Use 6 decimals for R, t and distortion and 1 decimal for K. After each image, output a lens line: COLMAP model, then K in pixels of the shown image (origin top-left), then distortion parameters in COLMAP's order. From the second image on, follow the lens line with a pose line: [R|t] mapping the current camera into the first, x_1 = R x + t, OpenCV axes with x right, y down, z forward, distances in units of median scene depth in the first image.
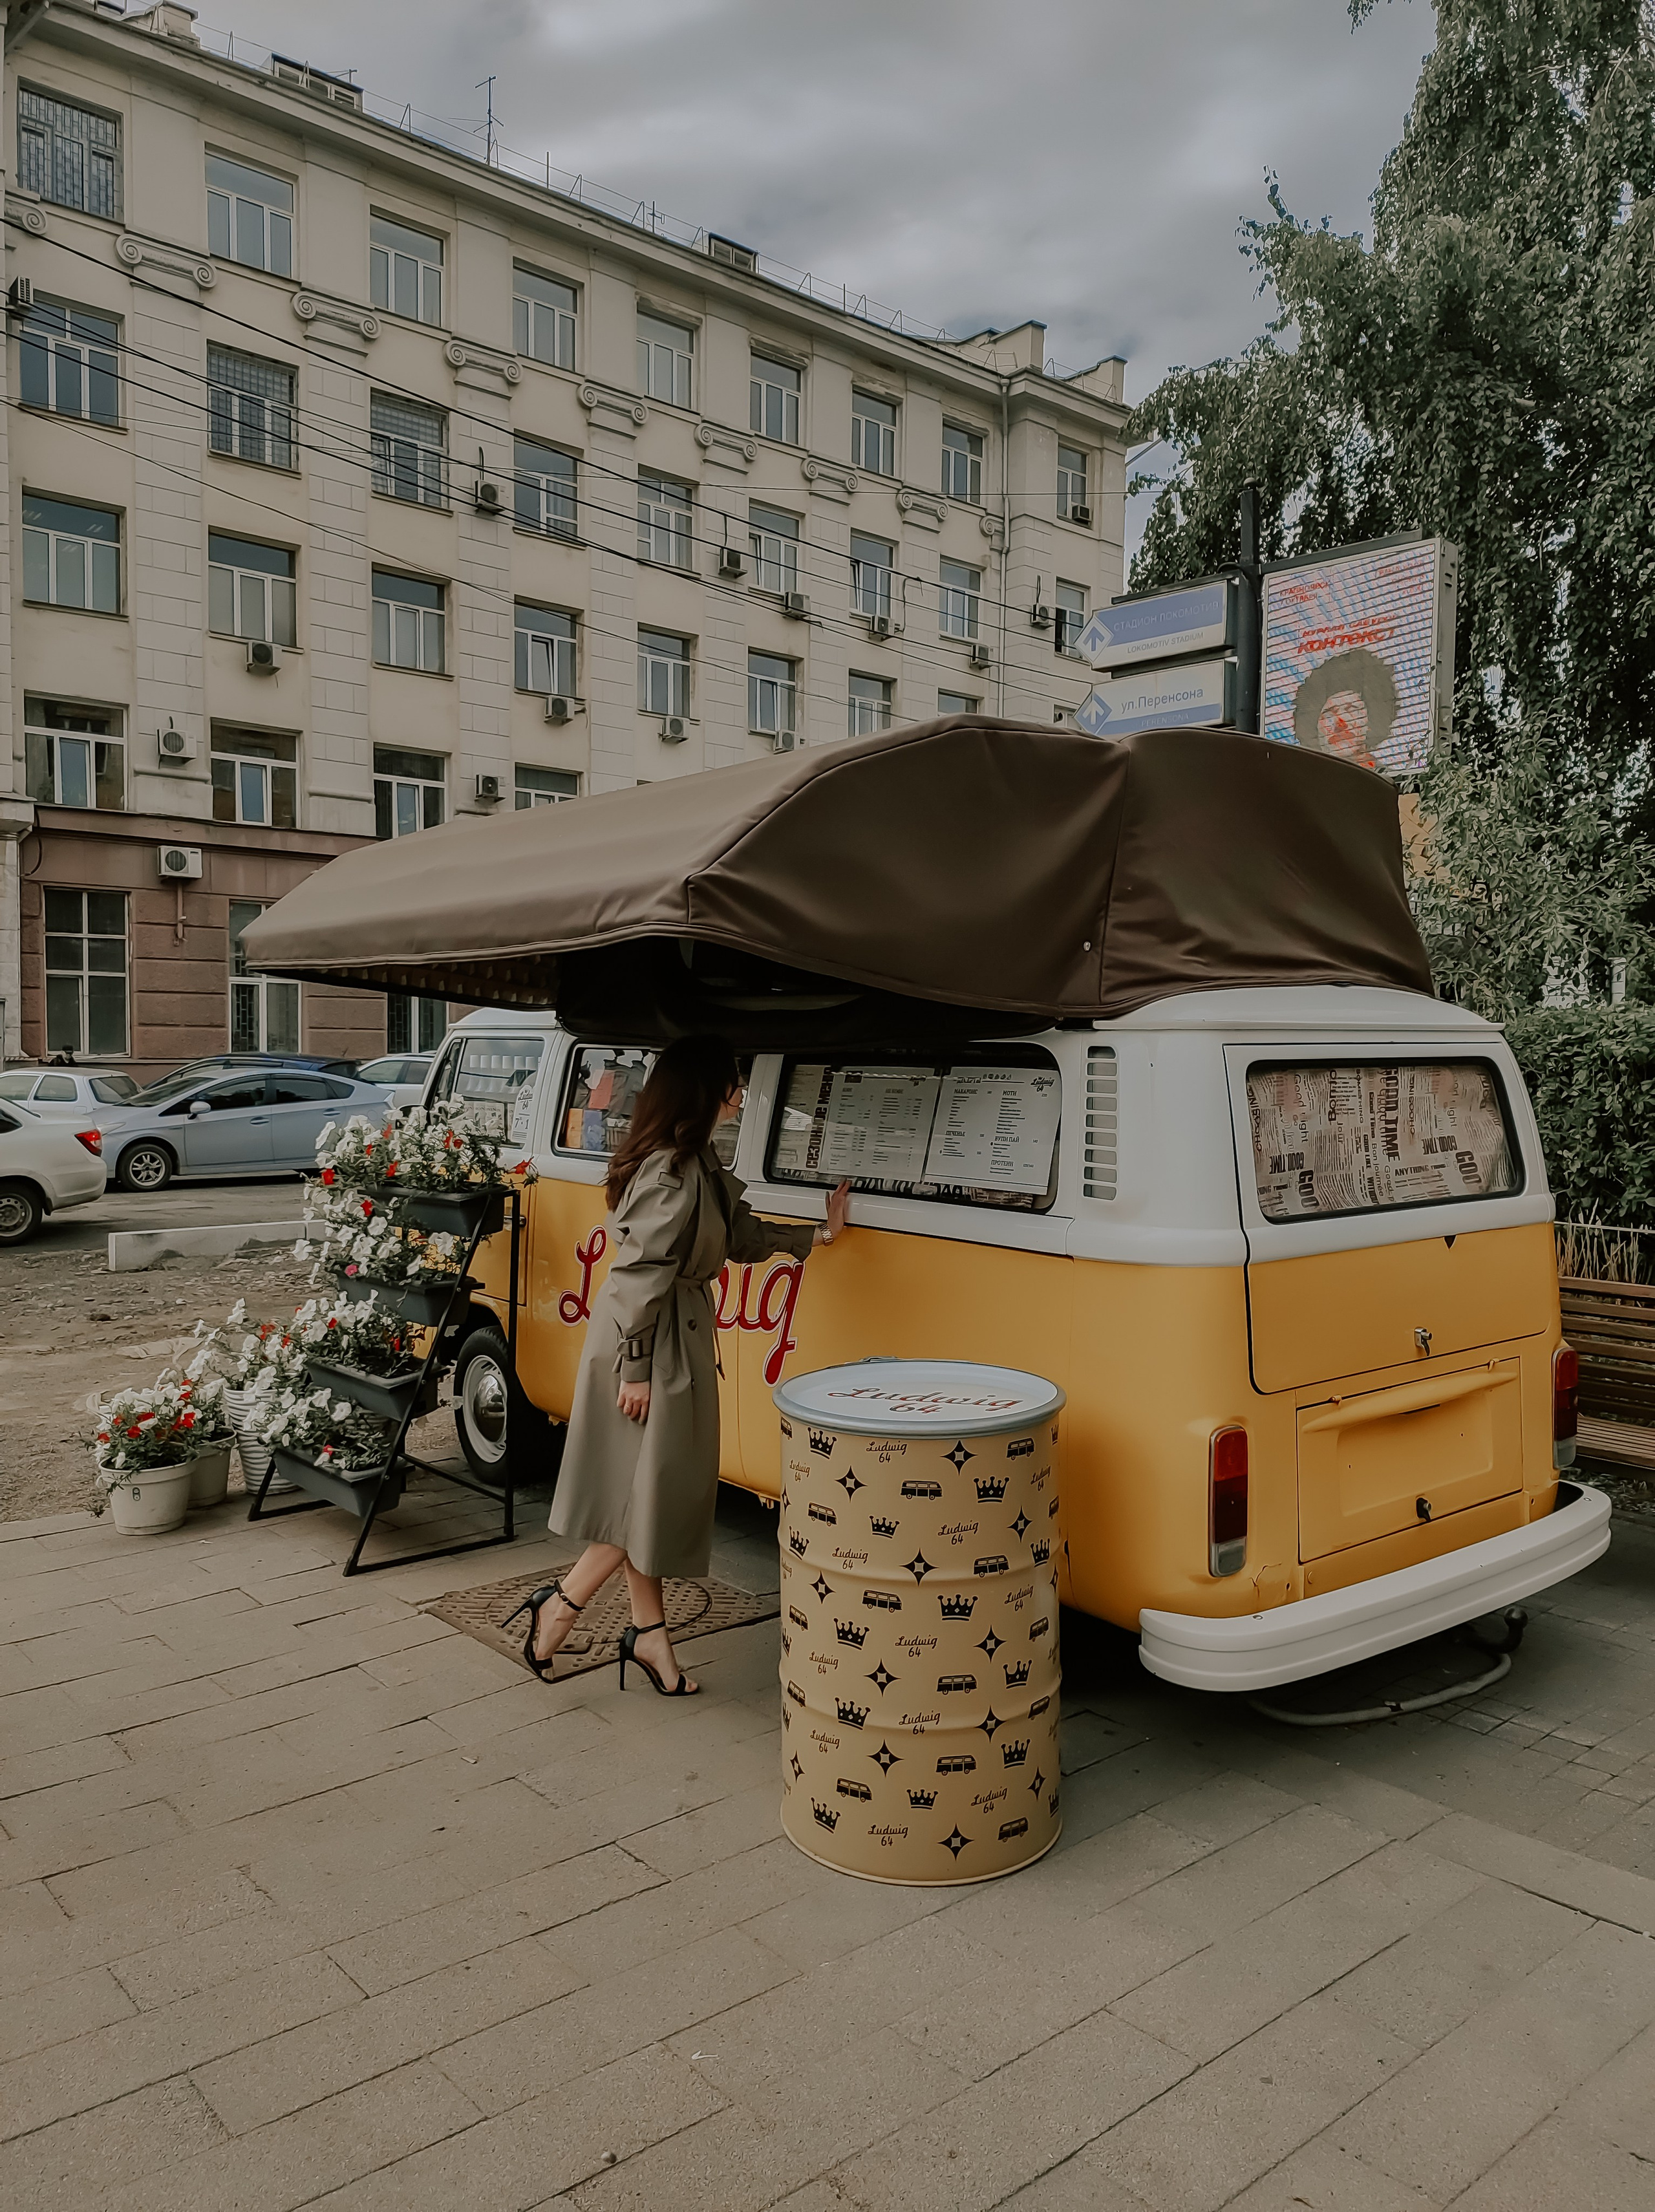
lens RADIAL K [[1643.3, 0, 839.6], [0, 1643.3, 1105.4], [0, 0, 1]] dist [0.038214, -0.017861]
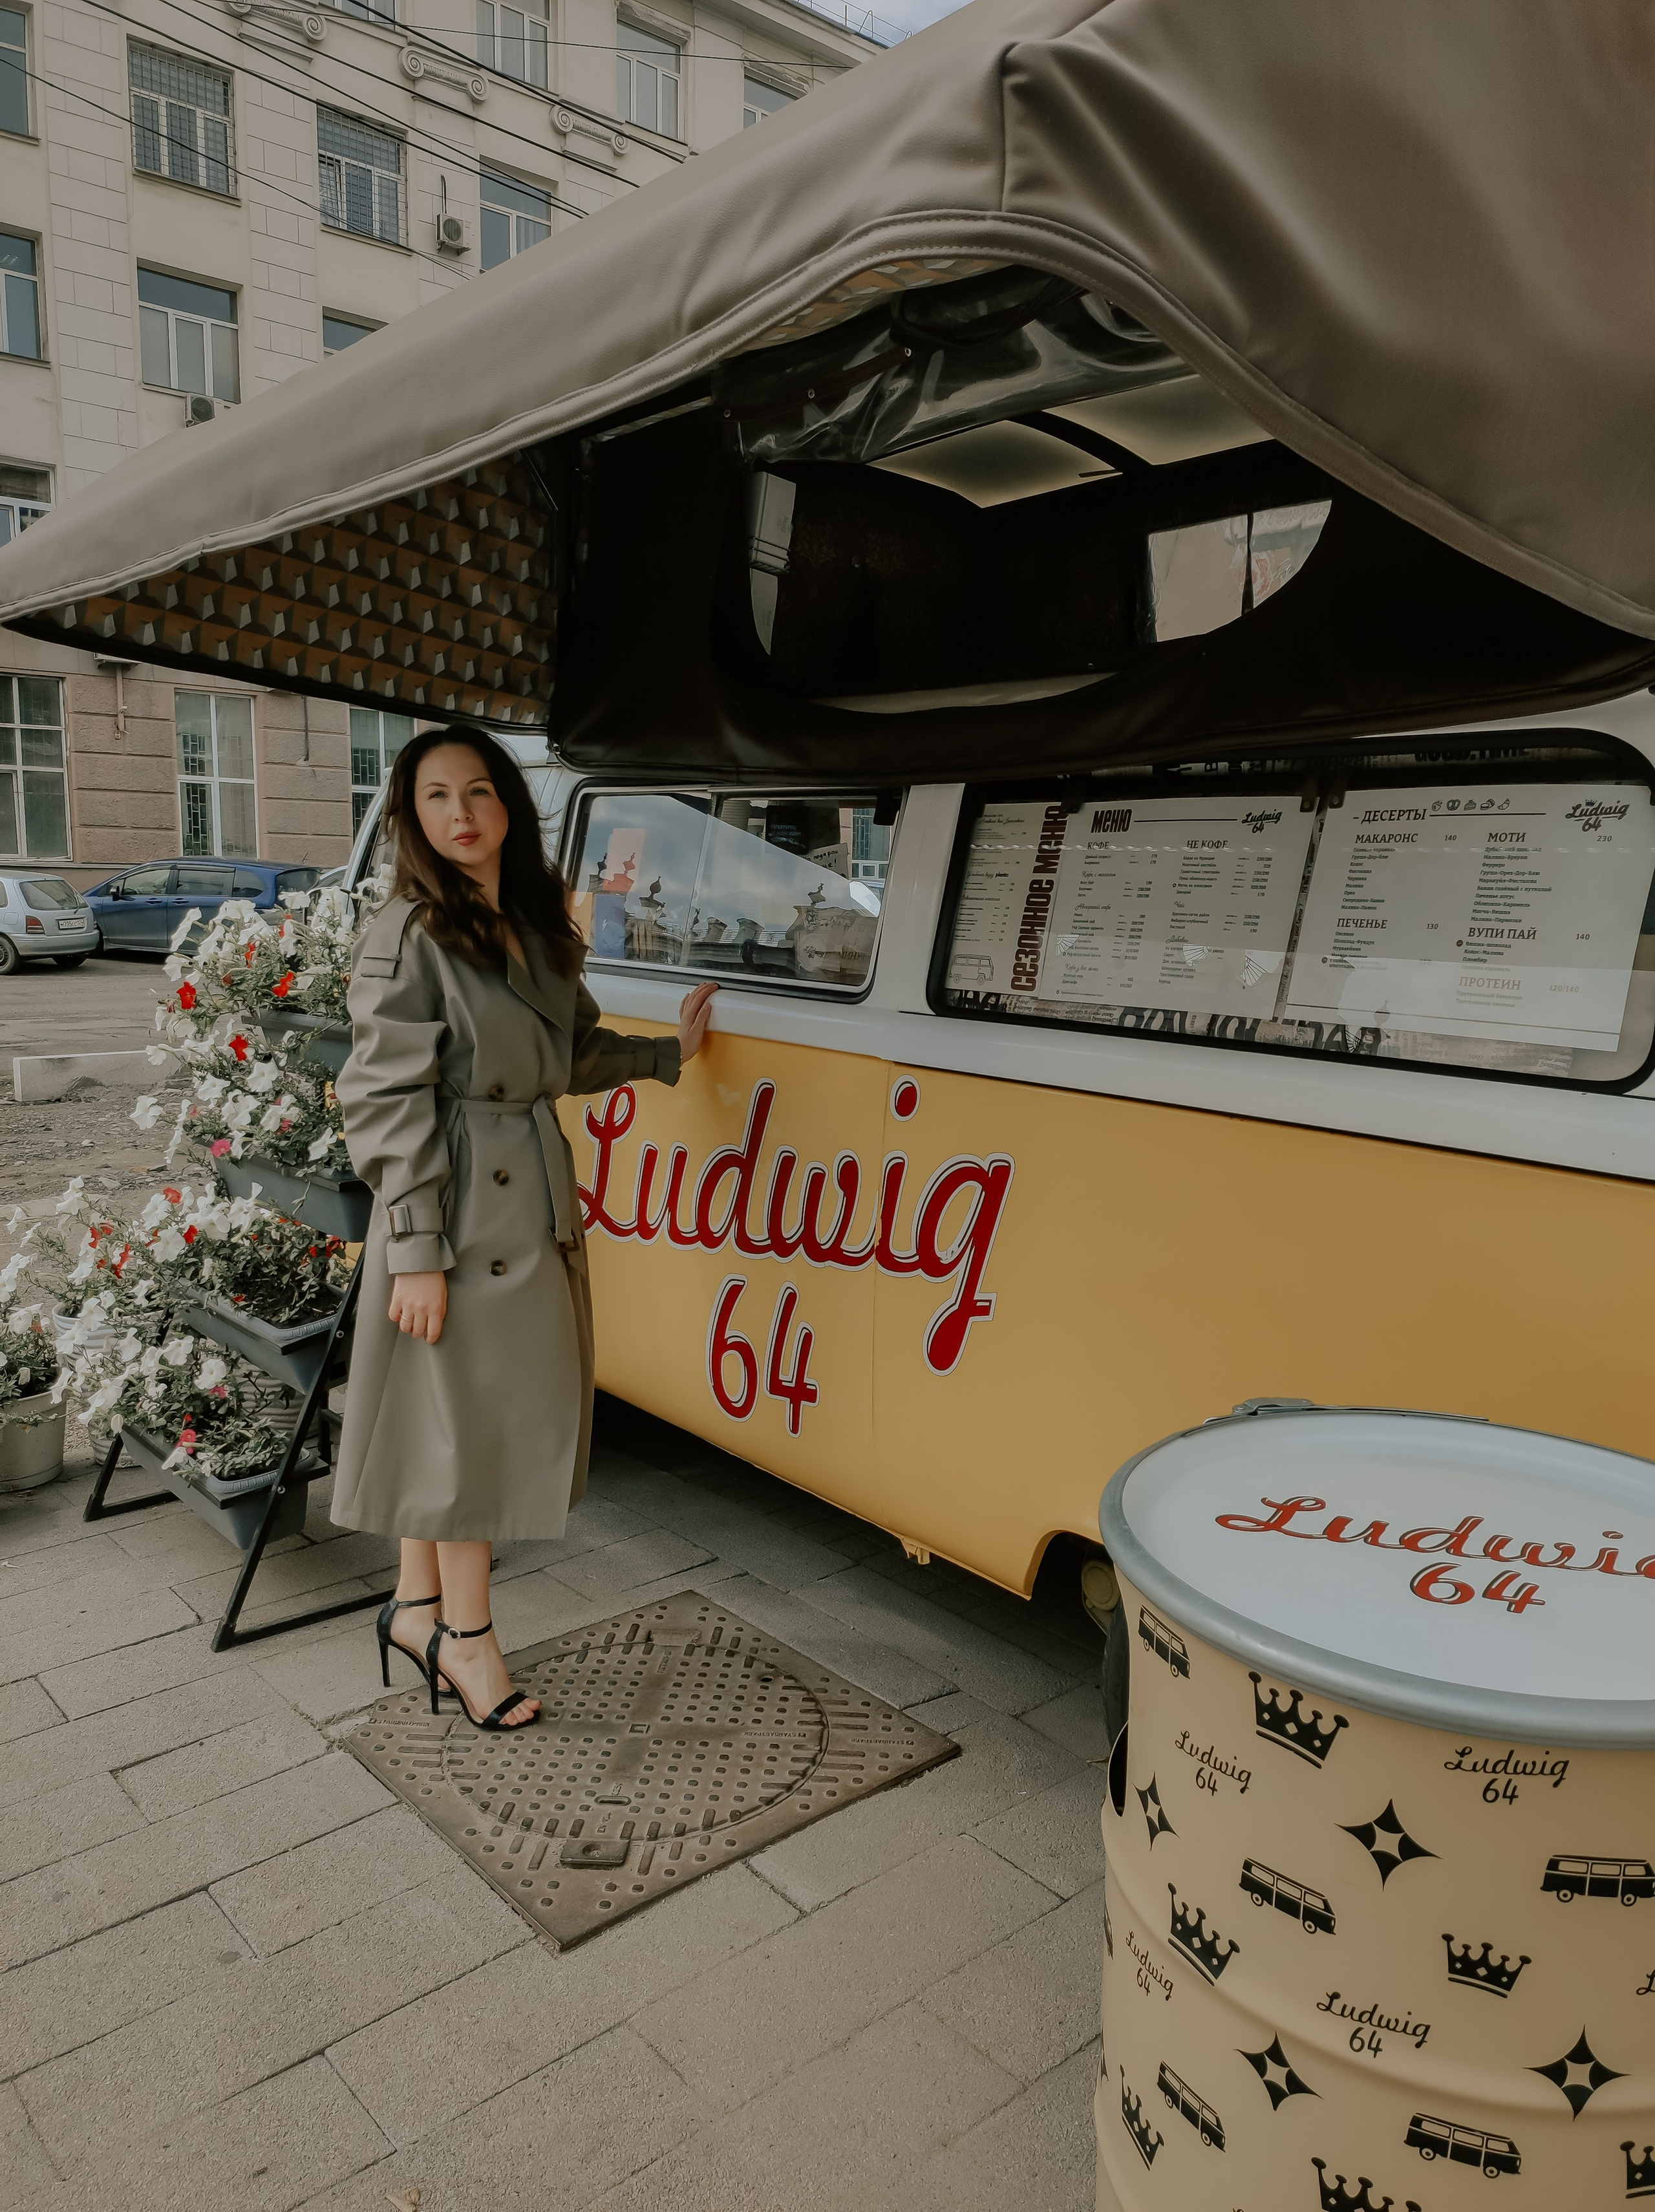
lens RADIAL K [[1643.3, 0, 839.6], [0, 1643.3, 1105.4], [0, 0, 1]] dist [0.038214, -0.017861]
pose [[0.999883, 0.008613, 0.012673, -0.072598], [-0.009931, 0.994115, 0.107876, 0.015138], [-0.011669, -0.107989, 0.994084, 0.383507]]
